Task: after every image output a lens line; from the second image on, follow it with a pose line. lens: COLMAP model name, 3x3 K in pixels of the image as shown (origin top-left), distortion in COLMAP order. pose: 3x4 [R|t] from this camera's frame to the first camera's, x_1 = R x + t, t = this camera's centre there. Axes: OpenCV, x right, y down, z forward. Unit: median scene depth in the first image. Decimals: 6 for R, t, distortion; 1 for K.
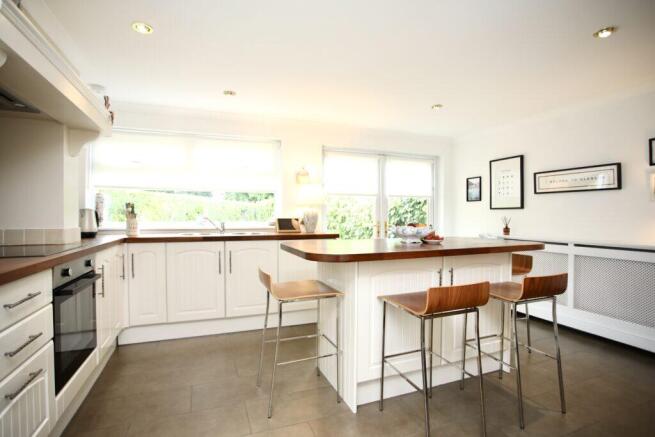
lens RADIAL K [[323.4, 0, 329.5], [0, 323.4, 219.2], [0, 0, 1]] dist [-0.068844, 0.033197]
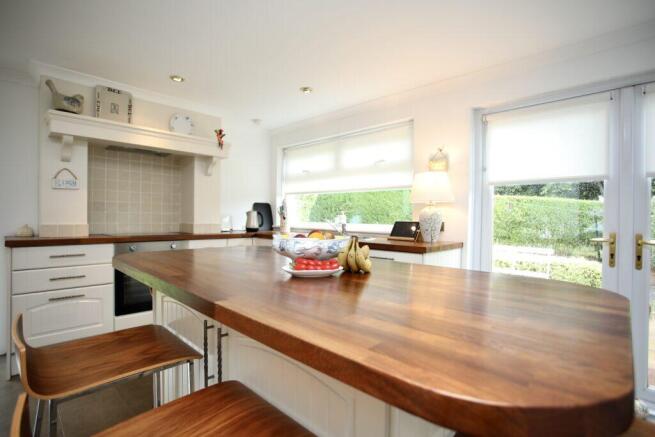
lens RADIAL K [[323.4, 0, 329.5], [0, 323.4, 219.2], [0, 0, 1]] dist [-0.068844, 0.033197]
pose [[0.412841, 0.010356, -0.910744, 0.462498], [-0.021467, 0.999768, 0.001638, -0.005361], [0.910550, 0.018875, 0.412967, 0.521016]]
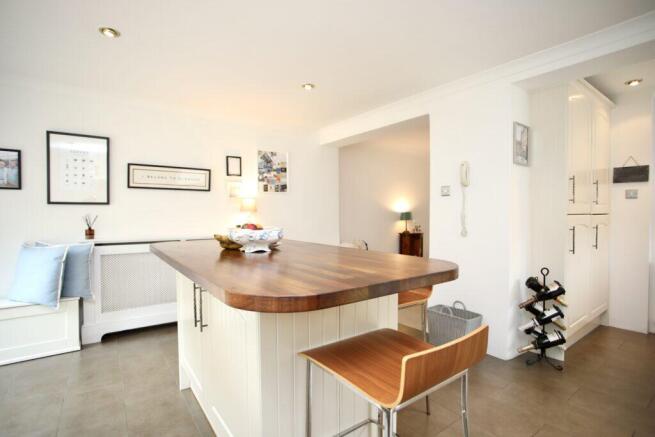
lens RADIAL K [[323.4, 0, 329.5], [0, 323.4, 219.2], [0, 0, 1]] dist [-0.068844, 0.033197]
pose [[-0.241151, -0.019901, 0.970284, -0.297673], [0.009744, 0.999690, 0.022926, -0.009199], [-0.970439, 0.014983, -0.240882, 0.644276]]
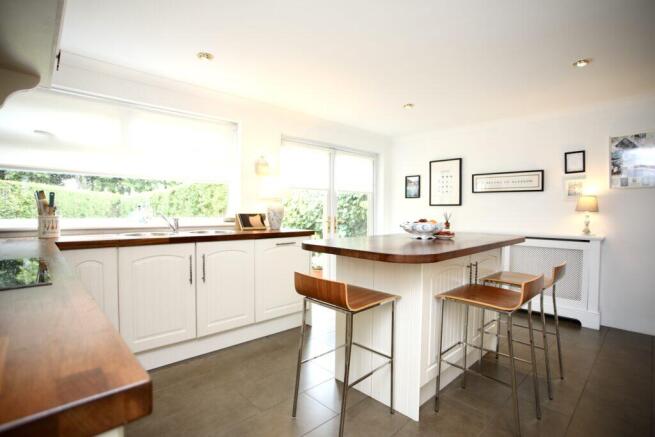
lens RADIAL K [[323.4, 0, 329.5], [0, 323.4, 219.2], [0, 0, 1]] dist [-0.068844, 0.033197]
pose [[0.926918, -0.004351, 0.375239, -0.251061], [-0.002306, 0.999848, 0.017290, -0.003299], [-0.375258, -0.016892, 0.926767, 0.115054]]
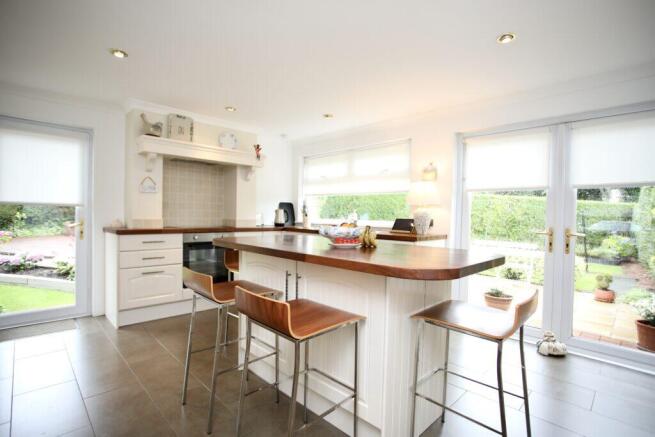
lens RADIAL K [[323.4, 0, 329.5], [0, 323.4, 219.2], [0, 0, 1]] dist [-0.068844, 0.033197]
pose [[0.396591, 0.019974, -0.917778, 0.652896], [-0.028674, 0.999545, 0.009363, -0.003647], [0.917547, 0.022603, 0.396984, 0.401647]]
